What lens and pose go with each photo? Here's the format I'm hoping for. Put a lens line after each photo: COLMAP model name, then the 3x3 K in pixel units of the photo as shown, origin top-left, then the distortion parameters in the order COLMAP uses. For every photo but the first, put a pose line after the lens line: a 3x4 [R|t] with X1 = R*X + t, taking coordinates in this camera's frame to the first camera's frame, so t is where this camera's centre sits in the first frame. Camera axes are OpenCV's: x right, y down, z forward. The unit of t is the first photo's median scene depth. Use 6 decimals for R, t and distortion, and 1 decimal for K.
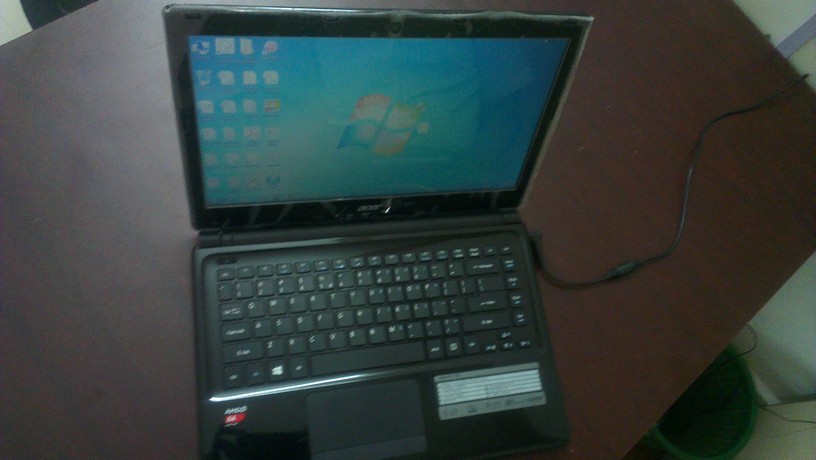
lens RADIAL K [[657.6, 0, 408.0], [0, 657.6, 230.0], [0, 0, 1]] dist [0.119439, -0.234335]
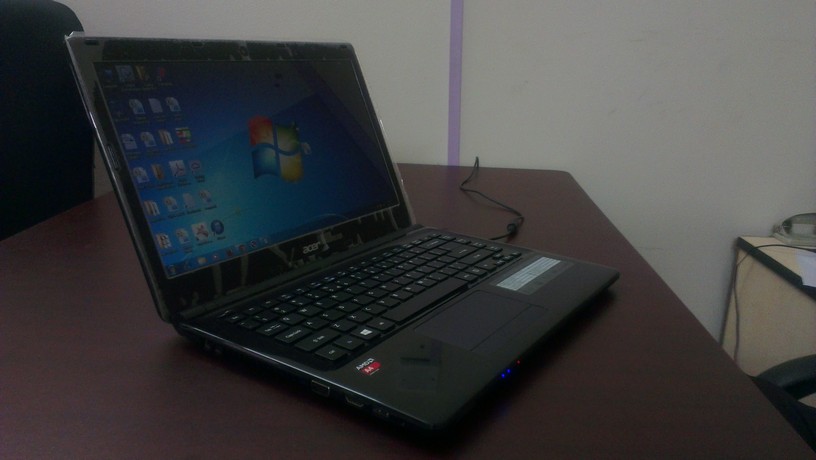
lens RADIAL K [[657.6, 0, 408.0], [0, 657.6, 230.0], [0, 0, 1]] dist [0.119439, -0.234335]
pose [[0.677917, -0.402631, 0.615075, -0.568346], [0.723910, 0.511299, -0.463172, 0.523353], [-0.127999, 0.759251, 0.638087, 0.359607]]
